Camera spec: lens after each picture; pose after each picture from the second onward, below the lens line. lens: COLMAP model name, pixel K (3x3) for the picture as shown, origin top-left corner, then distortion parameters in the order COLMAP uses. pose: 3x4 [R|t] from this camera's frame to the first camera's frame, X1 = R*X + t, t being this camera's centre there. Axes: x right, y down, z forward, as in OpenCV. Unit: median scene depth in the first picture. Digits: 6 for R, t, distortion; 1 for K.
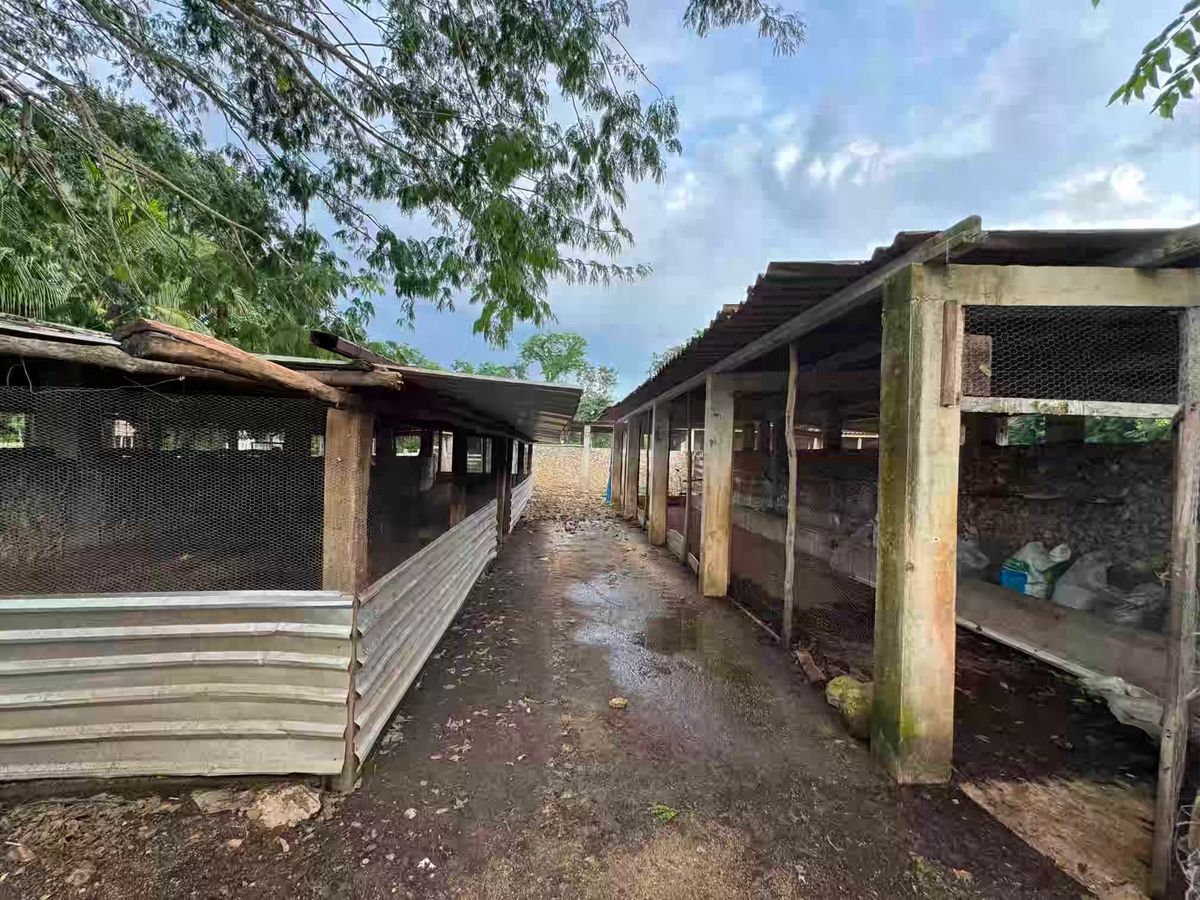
lens RADIAL K [[482.7, 0, 600.0], [0, 482.7, 450.0], [0, 0, 1]] dist [0.000027, -0.000001]
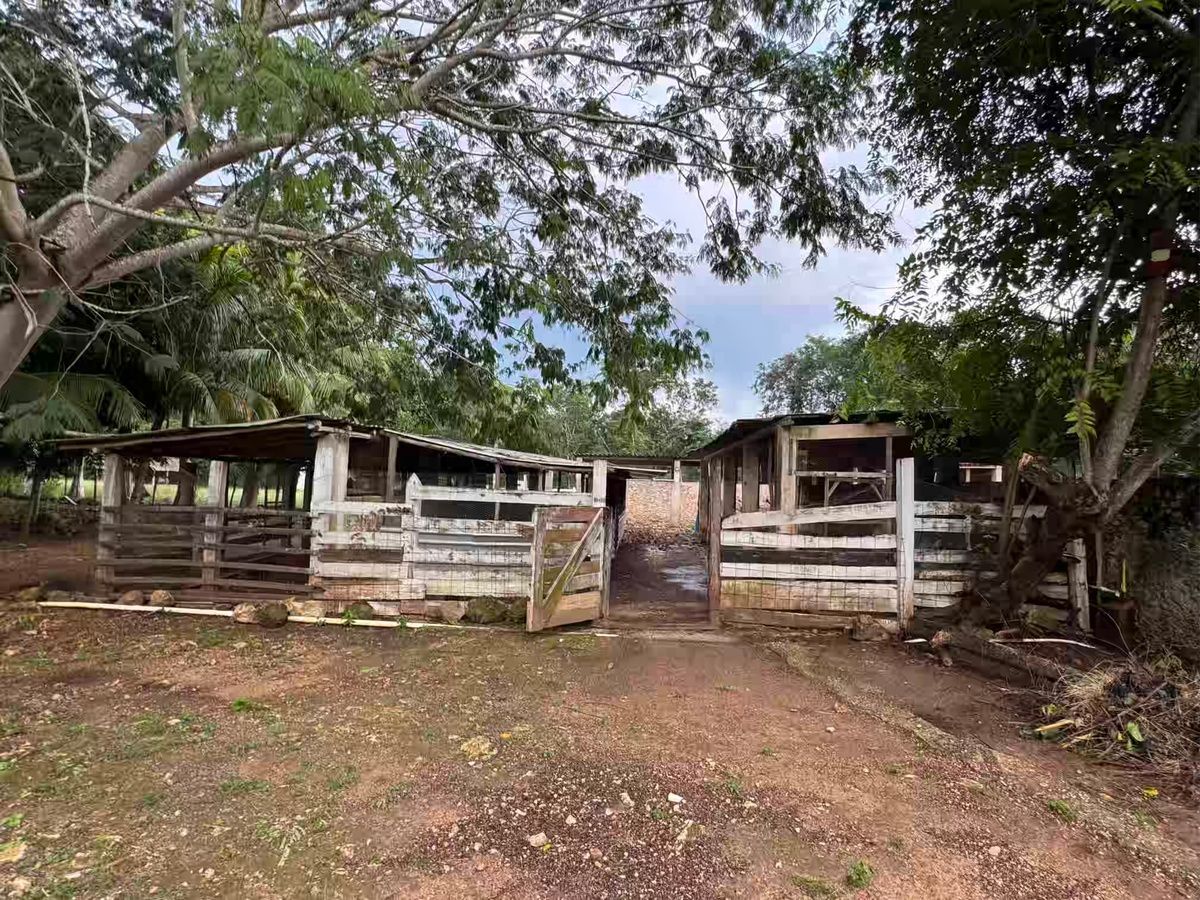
lens RADIAL K [[672.7, 0, 600.0], [0, 672.7, 450.0], [0, 0, 1]] dist [-0.001490, 0.000669]
pose [[0.988879, -0.013661, -0.148092, 0.044667], [0.006809, 0.998887, -0.046676, -0.014583], [0.148564, 0.045148, 0.987872, -0.814335]]
